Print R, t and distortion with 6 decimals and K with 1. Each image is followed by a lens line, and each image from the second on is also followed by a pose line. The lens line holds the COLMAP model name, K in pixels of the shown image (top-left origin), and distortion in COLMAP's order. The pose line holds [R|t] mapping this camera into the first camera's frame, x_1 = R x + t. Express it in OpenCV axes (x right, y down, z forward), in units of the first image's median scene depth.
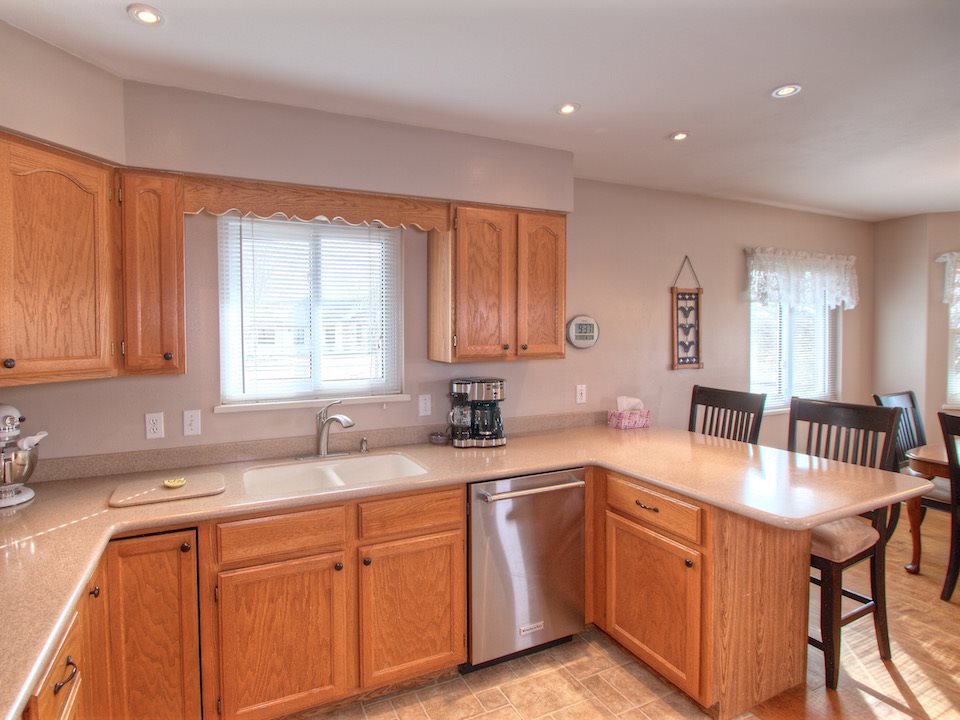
lens RADIAL K [[496.5, 0, 430.8], [0, 496.5, 342.7], [0, 0, 1]] dist [-0.004293, -0.001248]
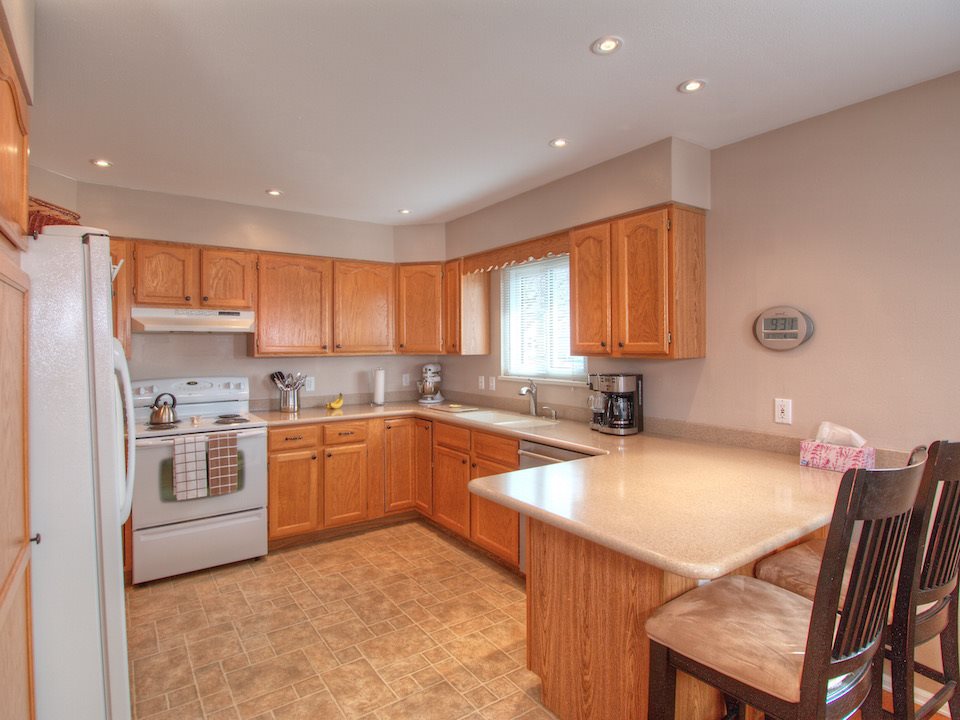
lens RADIAL K [[496.5, 0, 443.8], [0, 496.5, 340.3], [0, 0, 1]] dist [-0.004293, -0.001248]
pose [[0.173926, -0.001851, -0.984757, 0.950946], [-0.019294, 0.999800, -0.005287, 0.010211], [0.984570, 0.019920, 0.173856, 0.358738]]
